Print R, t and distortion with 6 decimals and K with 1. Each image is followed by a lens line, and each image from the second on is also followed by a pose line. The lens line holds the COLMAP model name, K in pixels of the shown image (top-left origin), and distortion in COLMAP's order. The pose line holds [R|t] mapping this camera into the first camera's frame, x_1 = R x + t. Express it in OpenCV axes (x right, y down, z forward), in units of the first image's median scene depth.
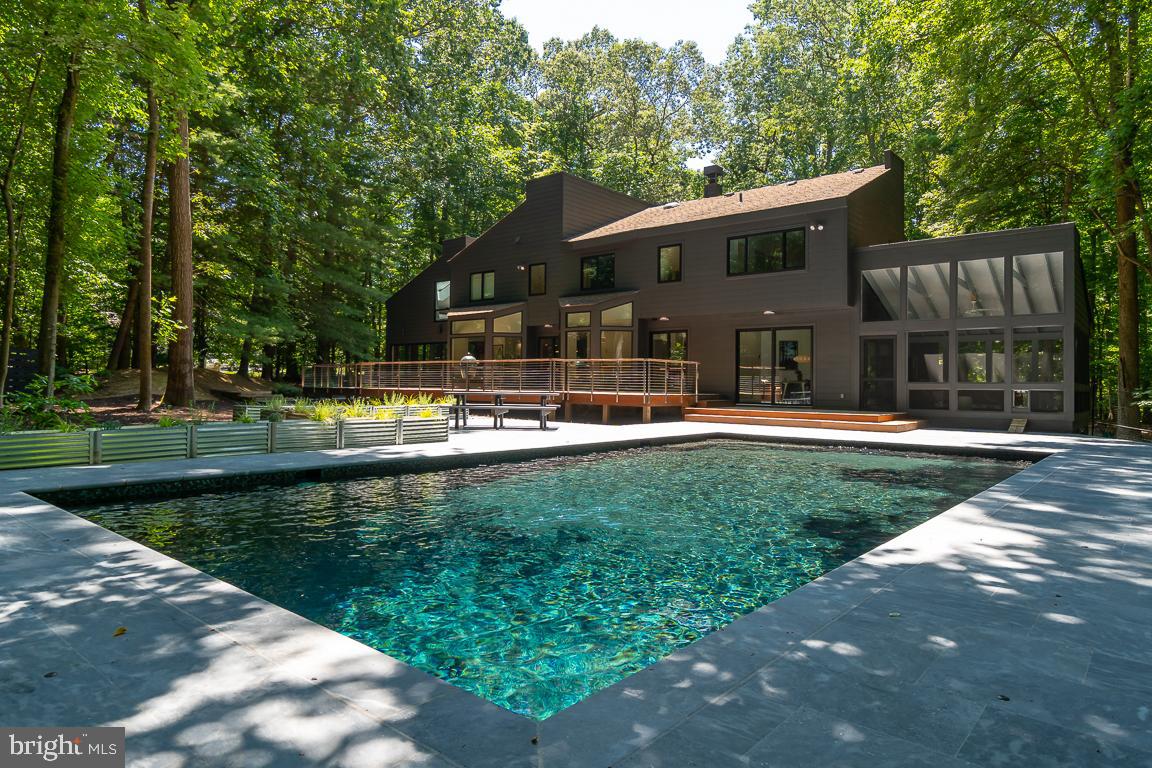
lens RADIAL K [[687.2, 0, 576.0], [0, 687.2, 384.0], [0, 0, 1]] dist [0.000634, 0.000157]
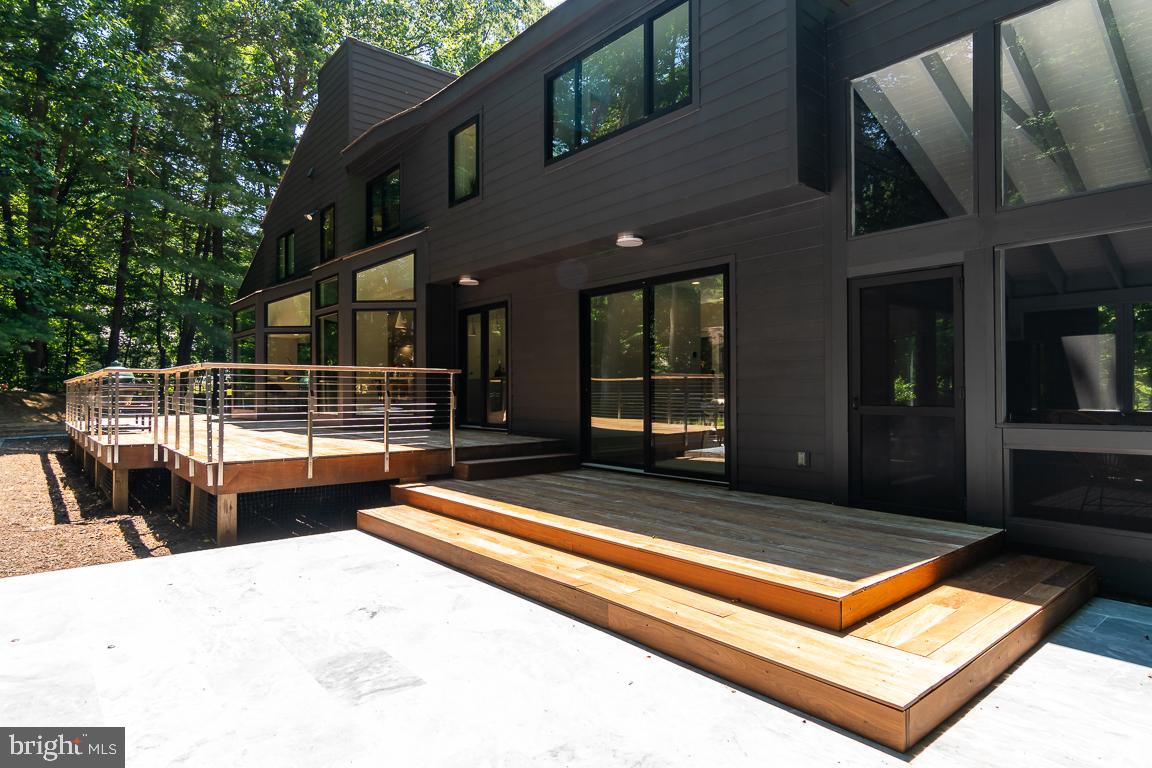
lens RADIAL K [[655.1, 0, 576.0], [0, 655.1, 384.0], [0, 0, 1]] dist [-0.000828, -0.000835]
pose [[0.987493, -0.017955, -0.156639, 0.317390], [0.015603, 0.999746, -0.016237, -0.015337], [0.156891, 0.013589, 0.987522, 0.638386]]
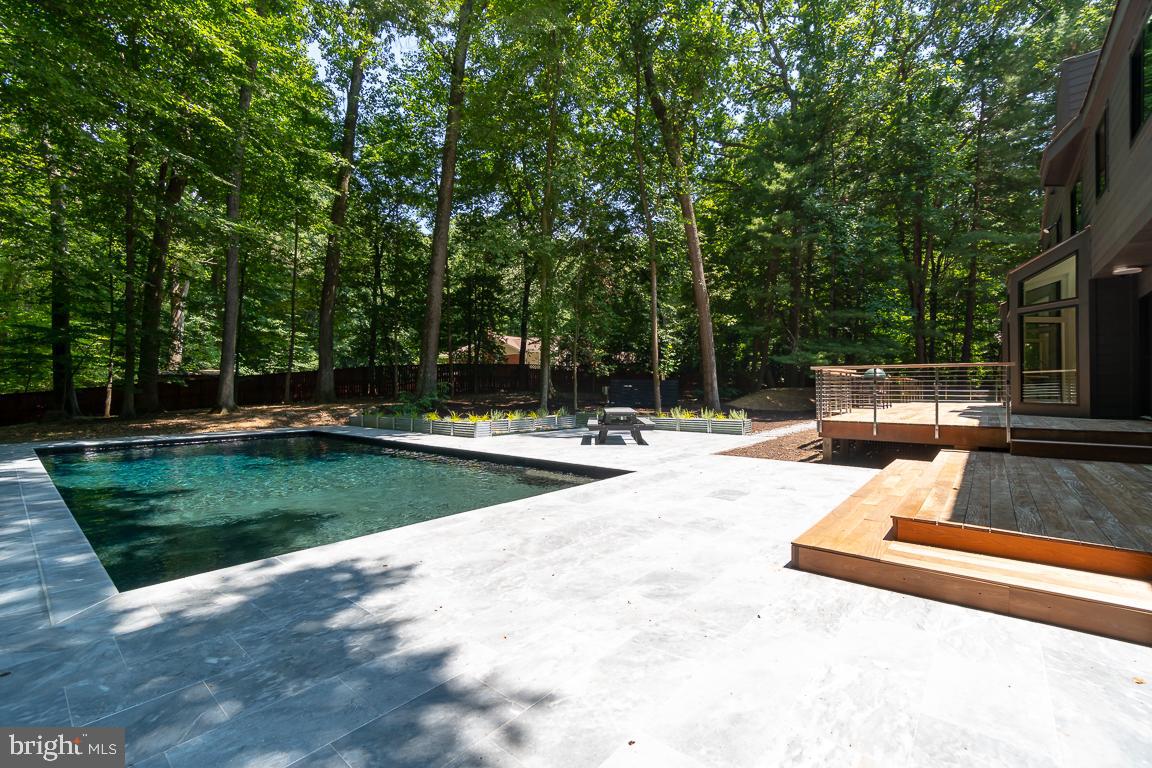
lens RADIAL K [[522.0, 0, 576.0], [0, 522.0, 384.0], [0, 0, 1]] dist [-0.000073, -0.000052]
pose [[0.047155, -0.011135, -0.998826, 0.555502], [0.007673, 0.999912, -0.010785, -0.014732], [0.998858, -0.007155, 0.047236, 0.681031]]
